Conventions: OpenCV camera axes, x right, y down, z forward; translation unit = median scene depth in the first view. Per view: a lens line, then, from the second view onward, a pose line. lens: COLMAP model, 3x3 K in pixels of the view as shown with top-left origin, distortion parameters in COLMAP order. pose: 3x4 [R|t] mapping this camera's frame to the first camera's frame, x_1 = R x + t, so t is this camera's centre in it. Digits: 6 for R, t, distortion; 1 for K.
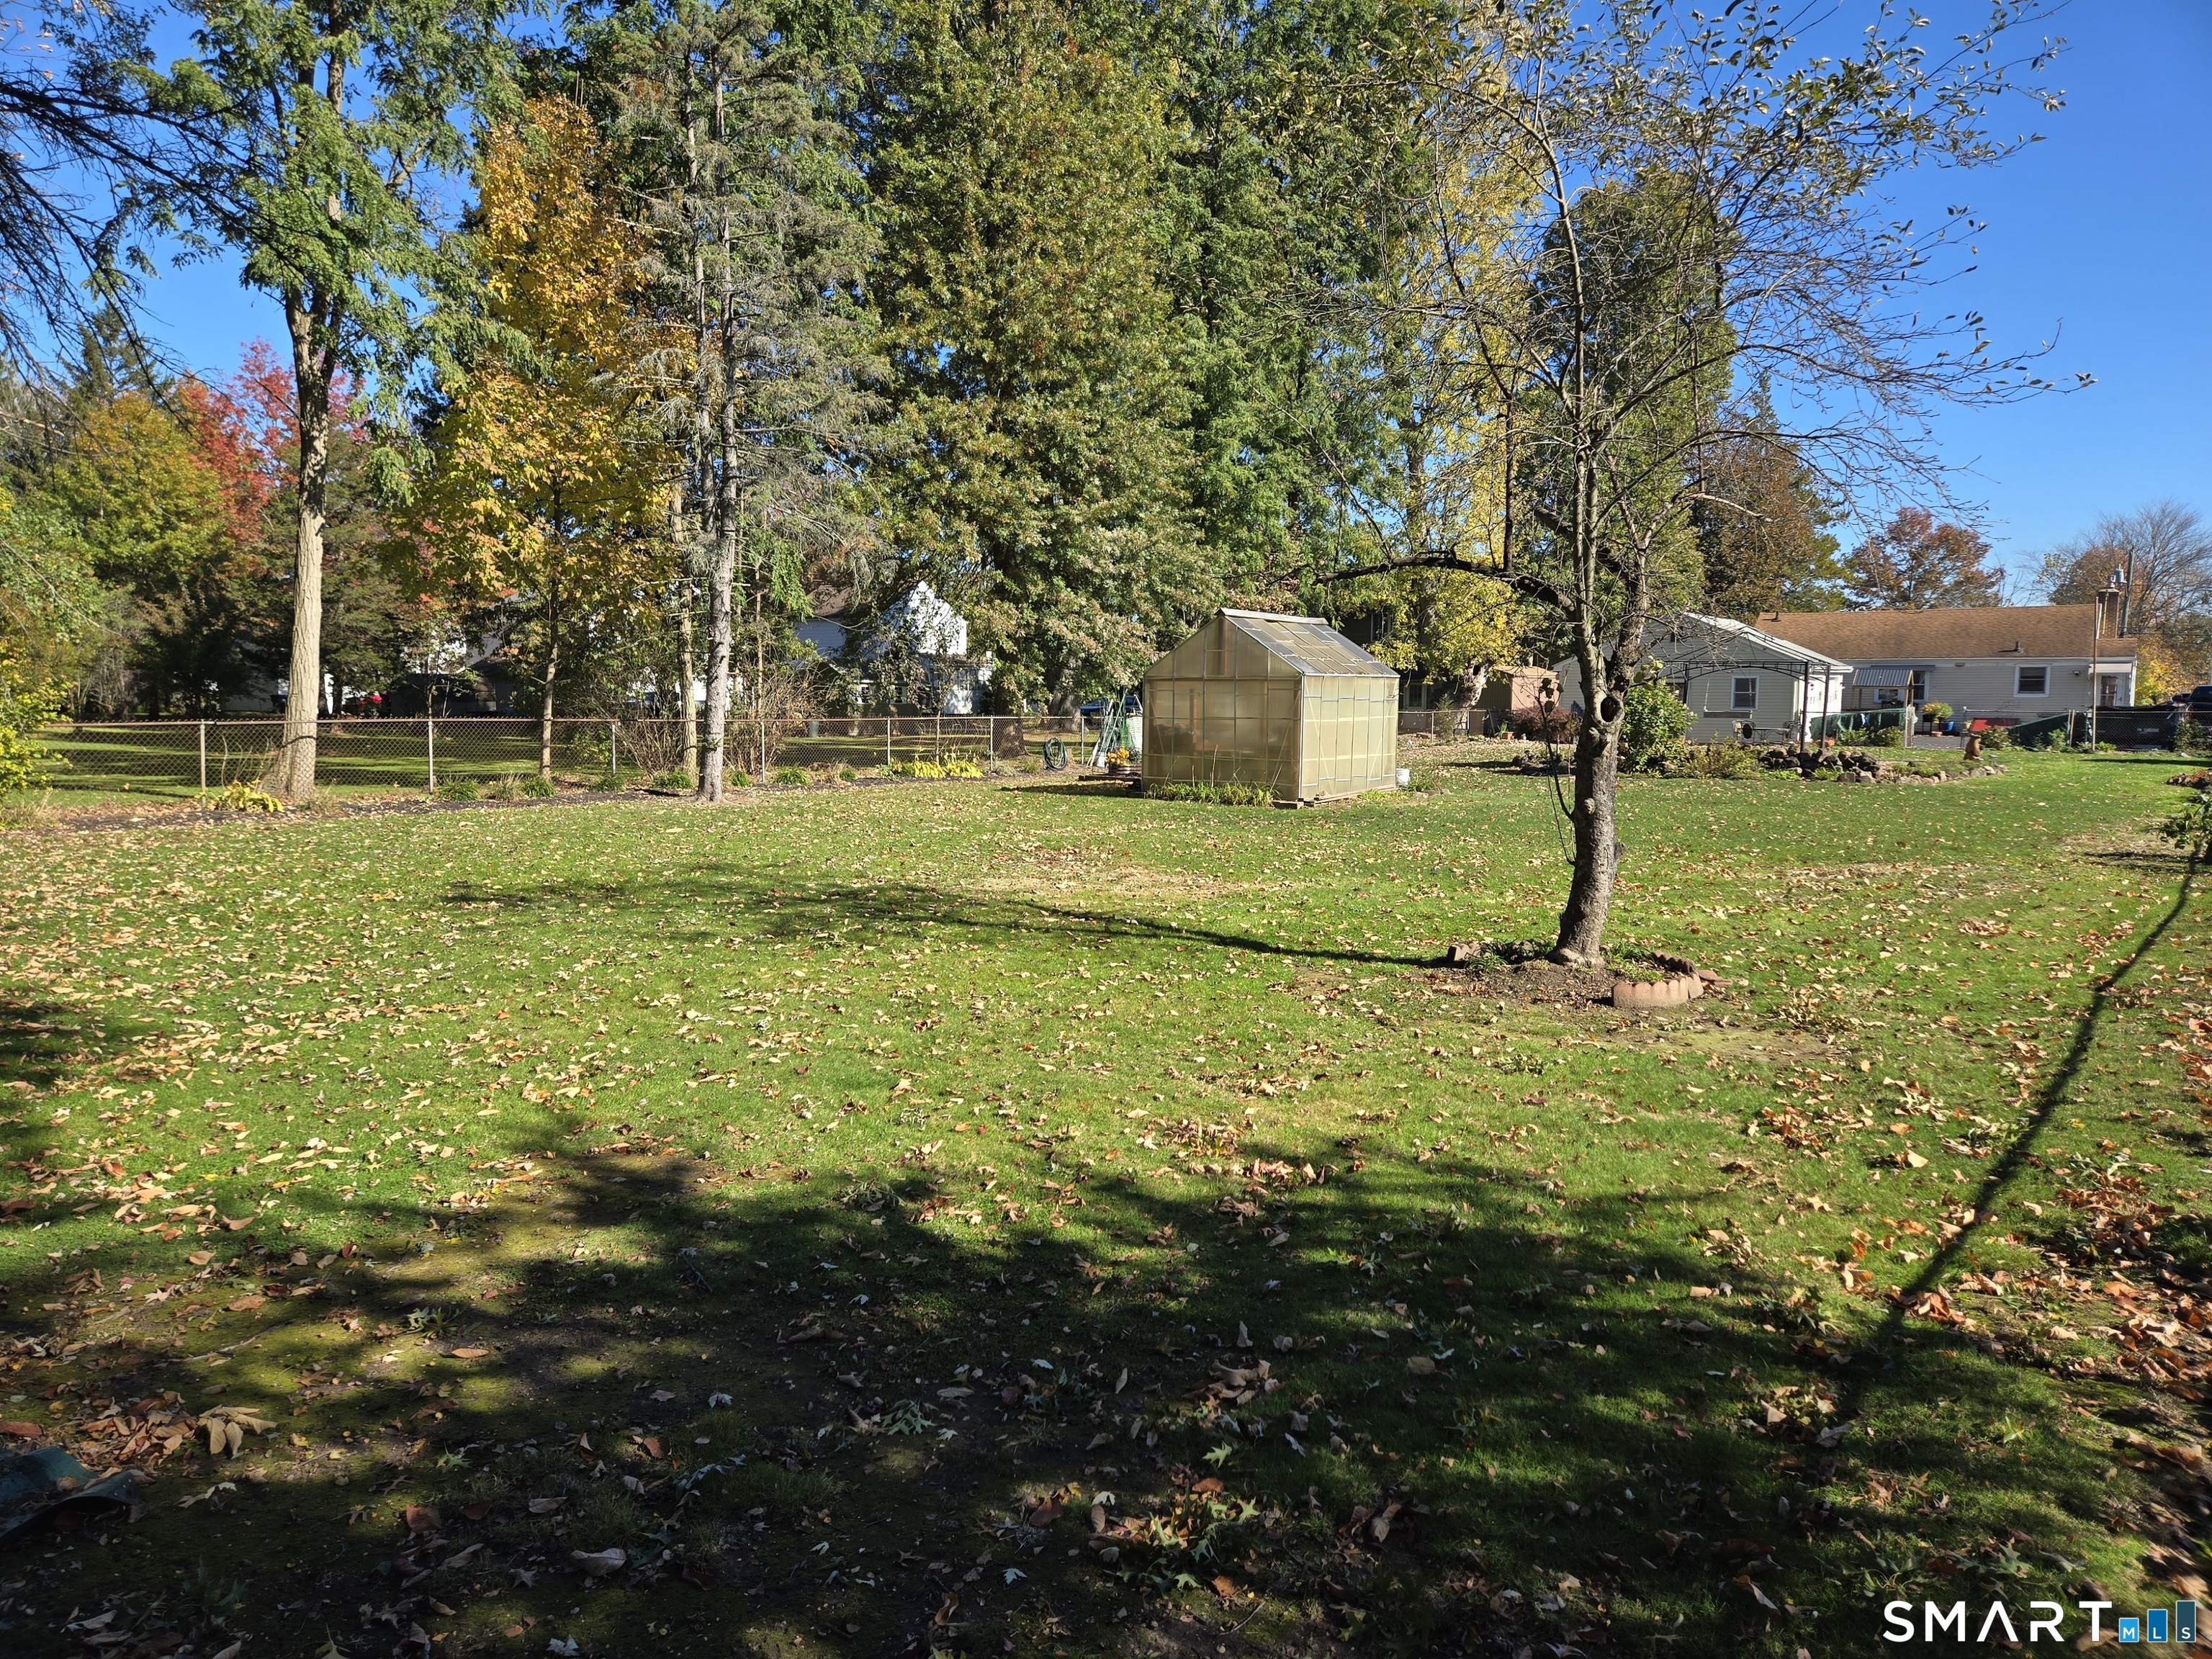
lens RADIAL K [[1467.2, 0, 1103.6], [0, 1467.2, 878.2], [0, 0, 1]] dist [0.082605, -0.072078]
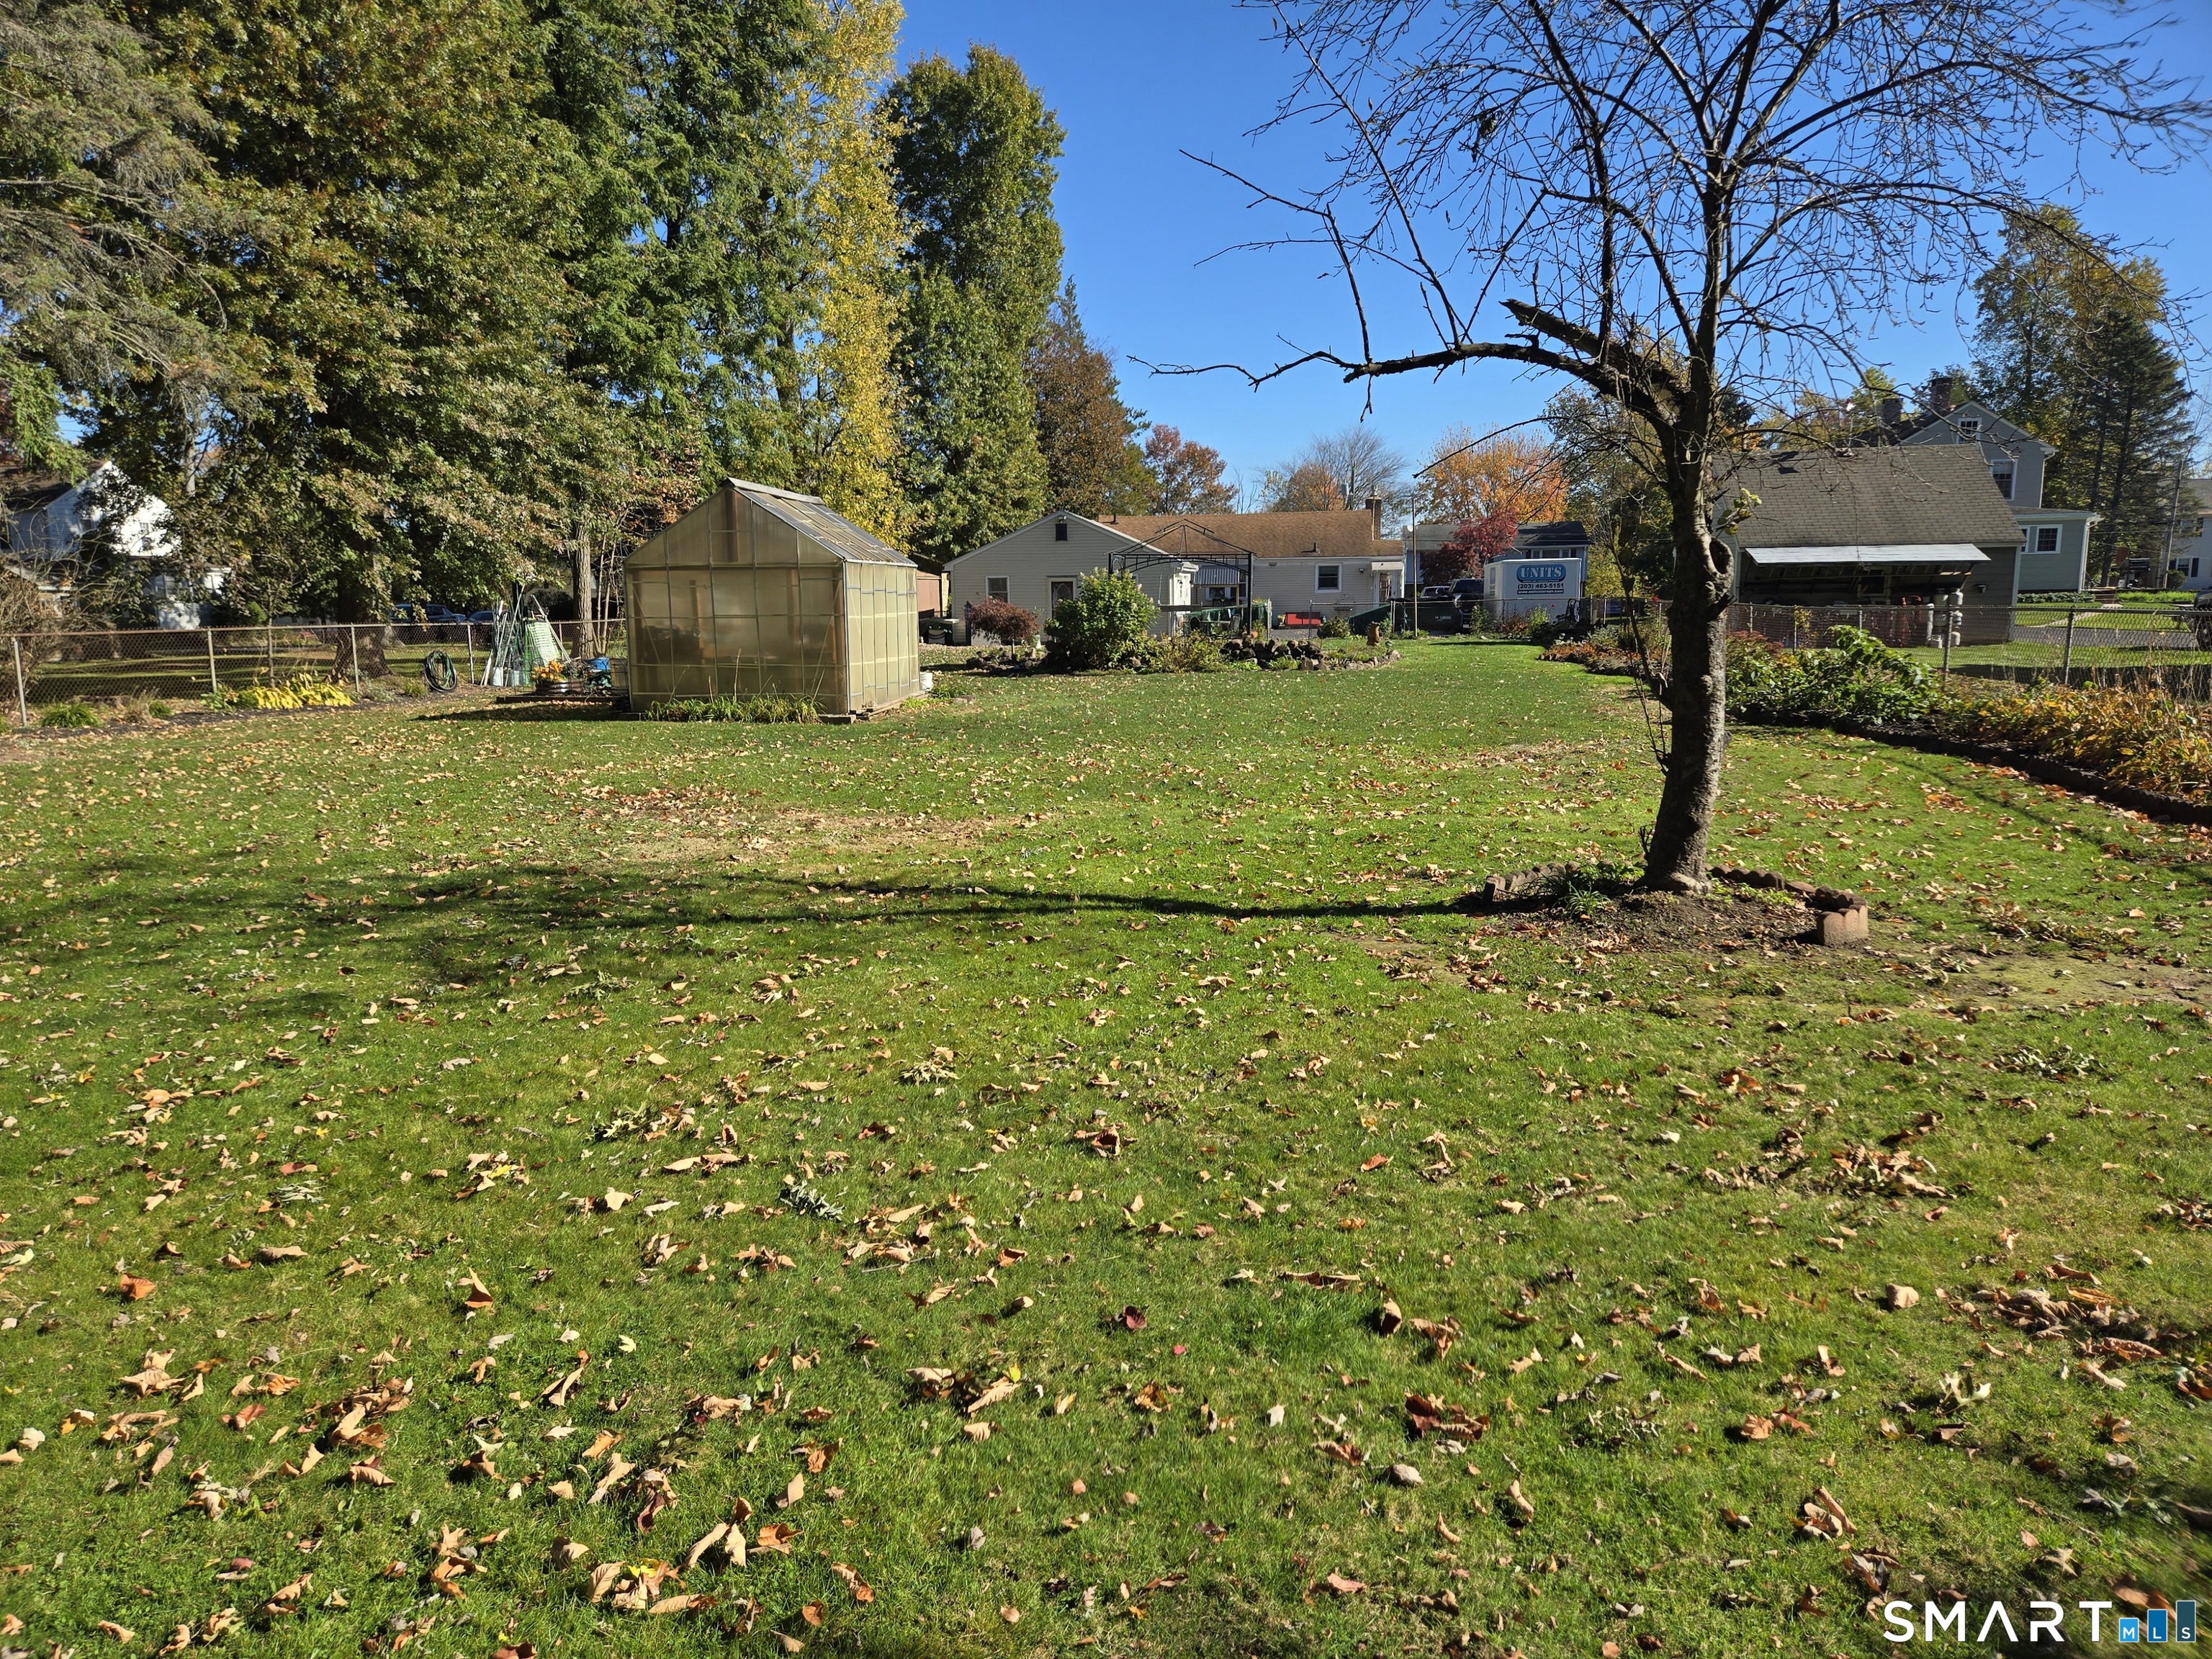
lens RADIAL K [[1467.2, 0, 1103.6], [0, 1467.2, 878.2], [0, 0, 1]] dist [0.082605, -0.072078]
pose [[0.889585, -0.102792, 0.445054, -0.092472], [0.076234, 0.994095, 0.077223, -0.009913], [-0.450364, -0.034768, 0.892168, 0.137294]]
